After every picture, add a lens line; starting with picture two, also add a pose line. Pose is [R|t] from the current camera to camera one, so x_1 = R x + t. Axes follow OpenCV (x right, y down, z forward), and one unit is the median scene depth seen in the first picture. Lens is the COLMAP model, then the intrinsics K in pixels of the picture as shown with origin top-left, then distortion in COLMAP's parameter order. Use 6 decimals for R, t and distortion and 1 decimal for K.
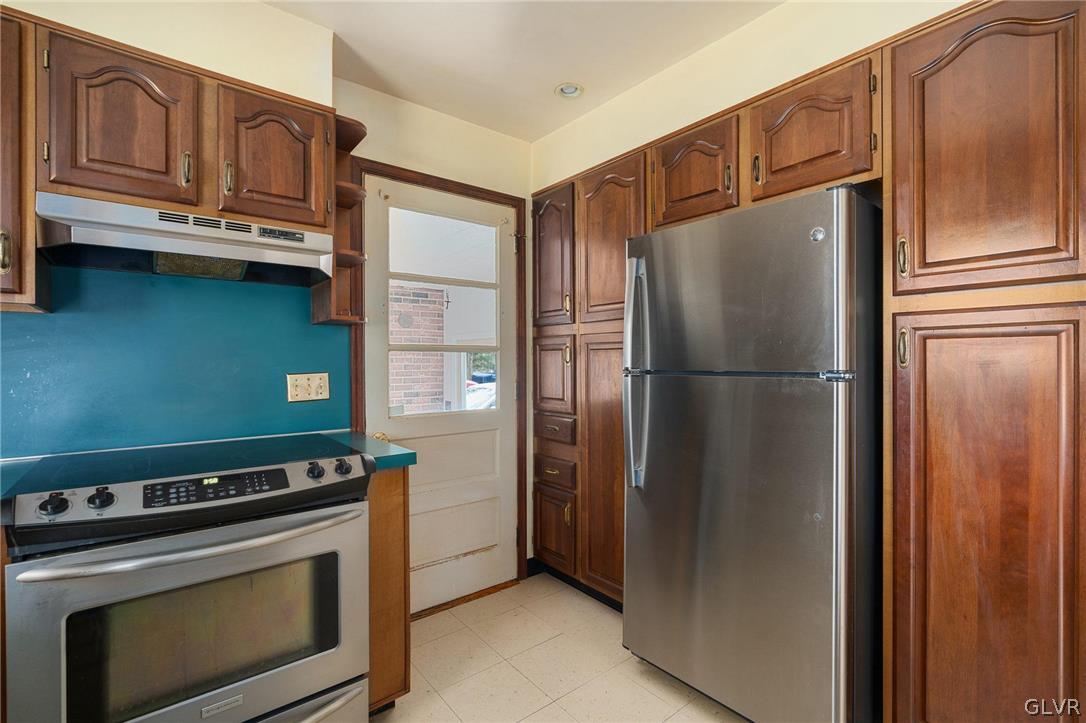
lens RADIAL K [[491.1, 0, 552.1], [0, 491.1, 359.5], [0, 0, 1]] dist [-0.015572, 0.003573]
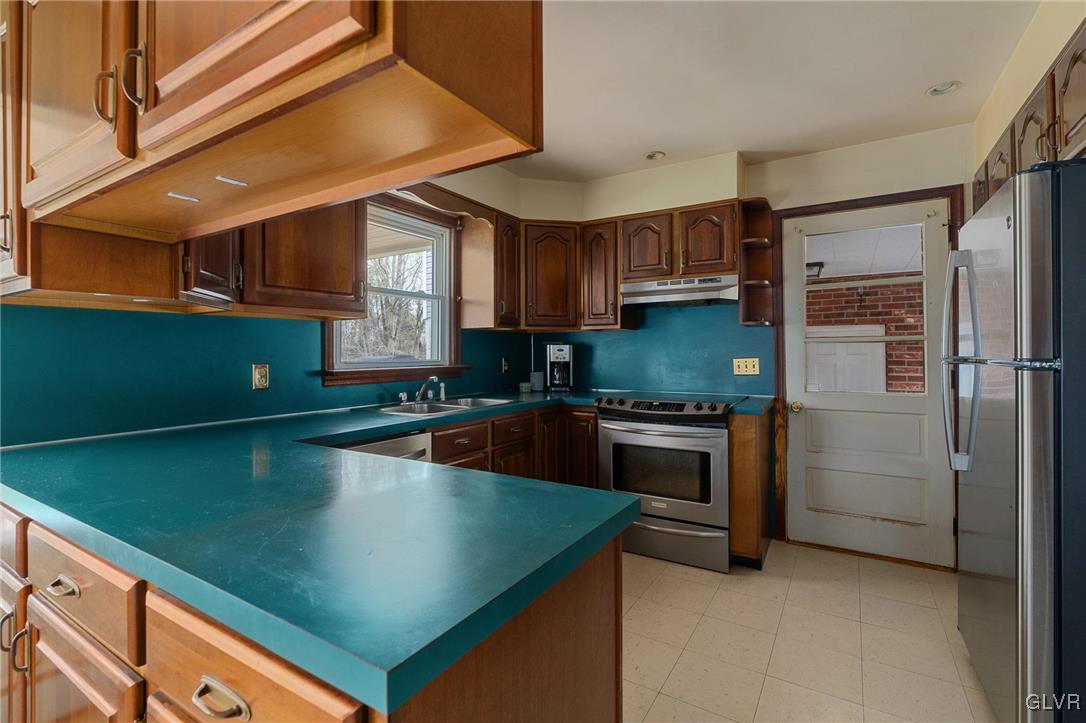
lens RADIAL K [[491.1, 0, 534.8], [0, 491.1, 346.6], [0, 0, 1]] dist [-0.015572, 0.003573]
pose [[0.312566, -0.009447, -0.949849, 1.027400], [0.004833, 0.999953, -0.008355, 0.001808], [0.949884, -0.001979, 0.312597, -0.197629]]
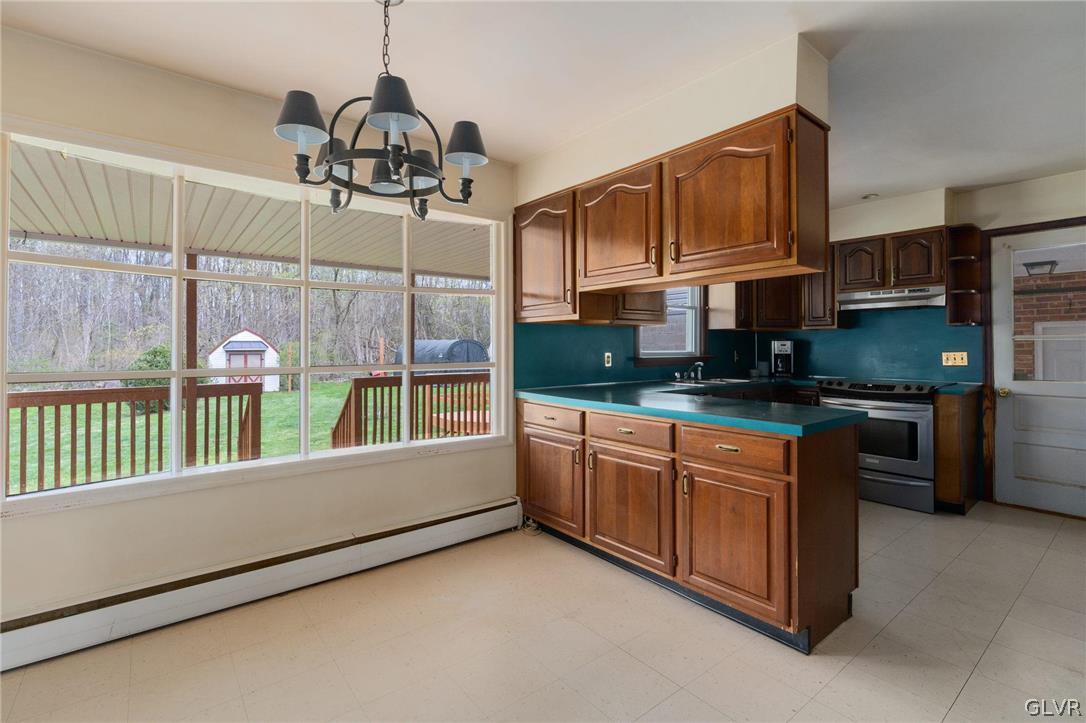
lens RADIAL K [[491.1, 0, 535.9], [0, 491.1, 342.9], [0, 0, 1]] dist [-0.015572, 0.003573]
pose [[-0.026863, -0.005777, -0.999622, 1.900969], [0.001296, 0.999982, -0.005814, 0.002171], [0.999638, -0.001452, -0.026855, -0.792172]]
